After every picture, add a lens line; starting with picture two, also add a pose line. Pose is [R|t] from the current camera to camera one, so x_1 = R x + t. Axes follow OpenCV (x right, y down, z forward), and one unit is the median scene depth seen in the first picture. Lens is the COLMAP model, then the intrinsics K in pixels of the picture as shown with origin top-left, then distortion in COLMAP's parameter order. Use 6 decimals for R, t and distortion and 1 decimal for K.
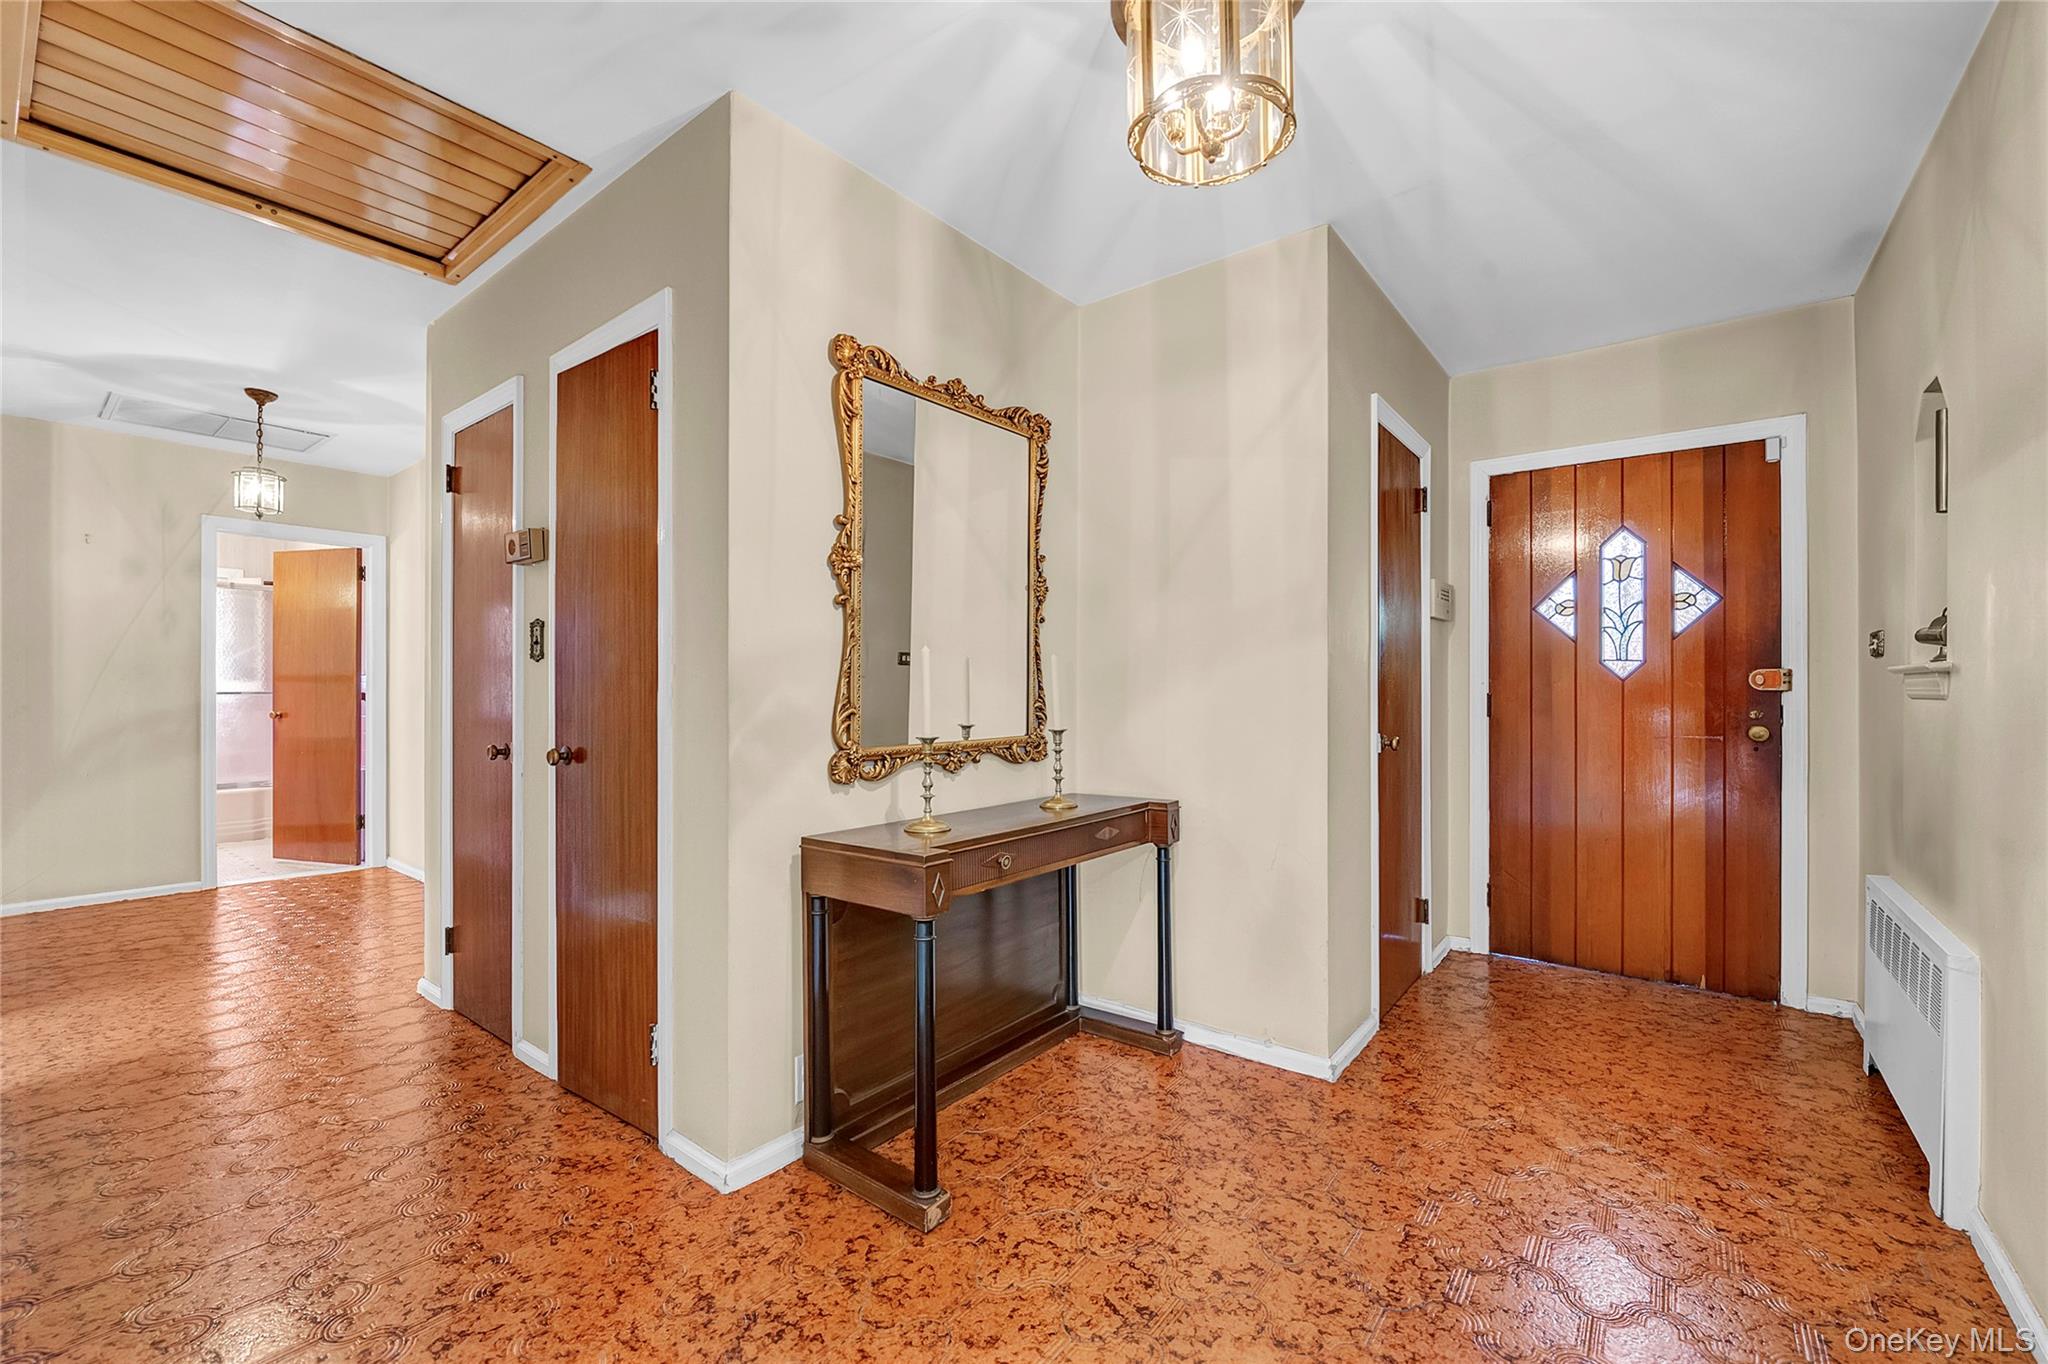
lens RADIAL K [[842.7, 0, 1013.9], [0, 842.7, 680.1], [0, 0, 1]] dist [-0.002537, -0.000136]
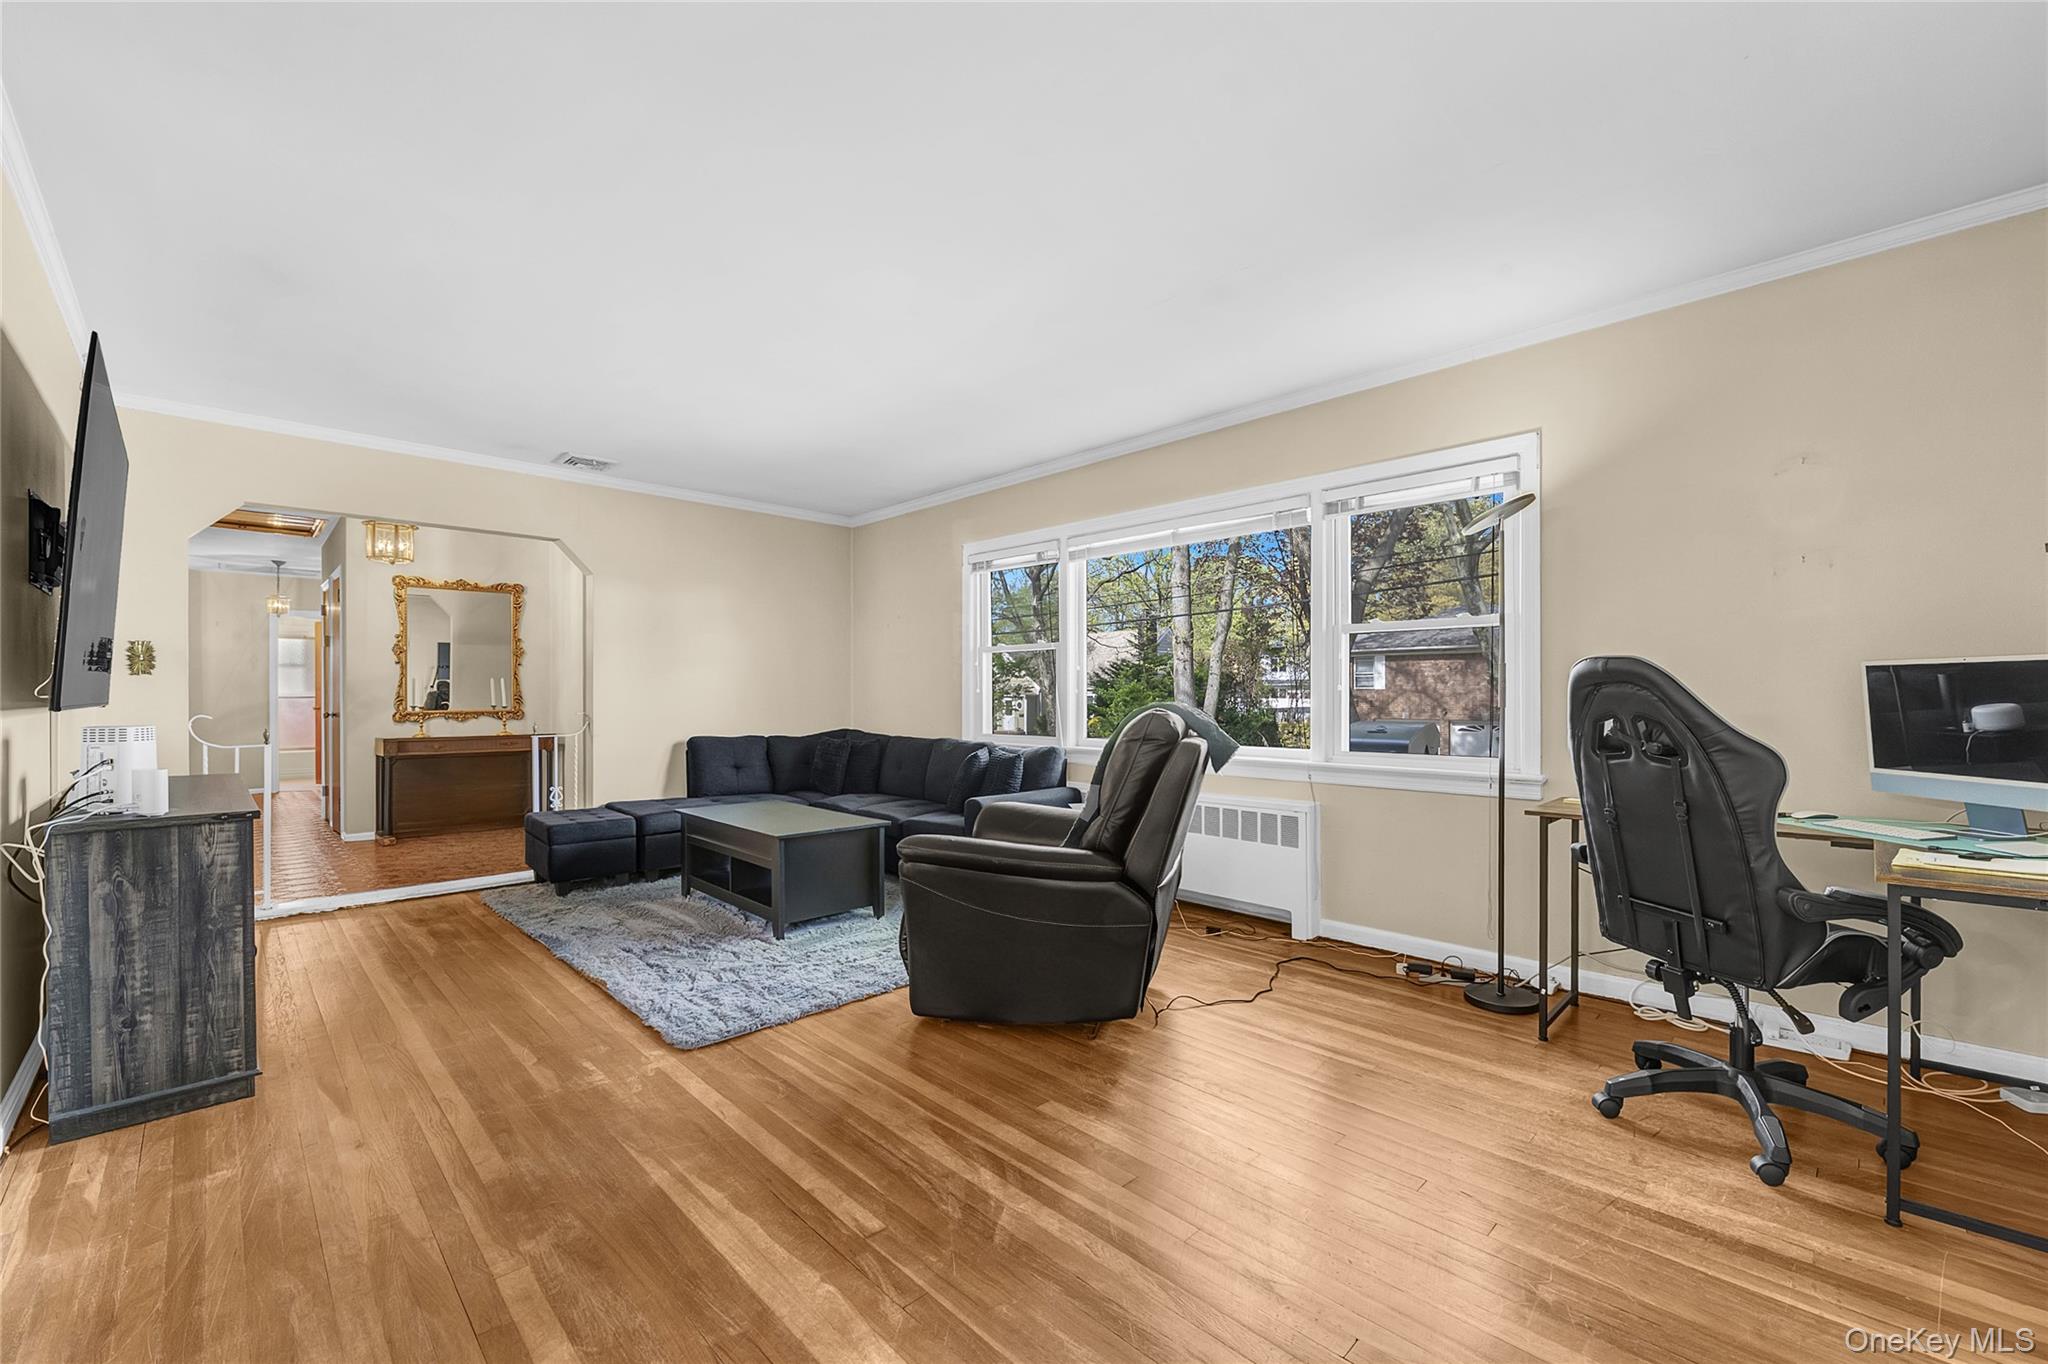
lens RADIAL K [[838.7, 0, 1039.4], [0, 838.7, 704.1], [0, 0, 1]] dist [-0.016393, -0.000145]
pose [[0.995104, -0.002351, -0.098807, 1.905283], [0.003145, 0.999964, 0.007885, 0.035768], [0.098785, -0.008157, 0.995075, -1.406082]]
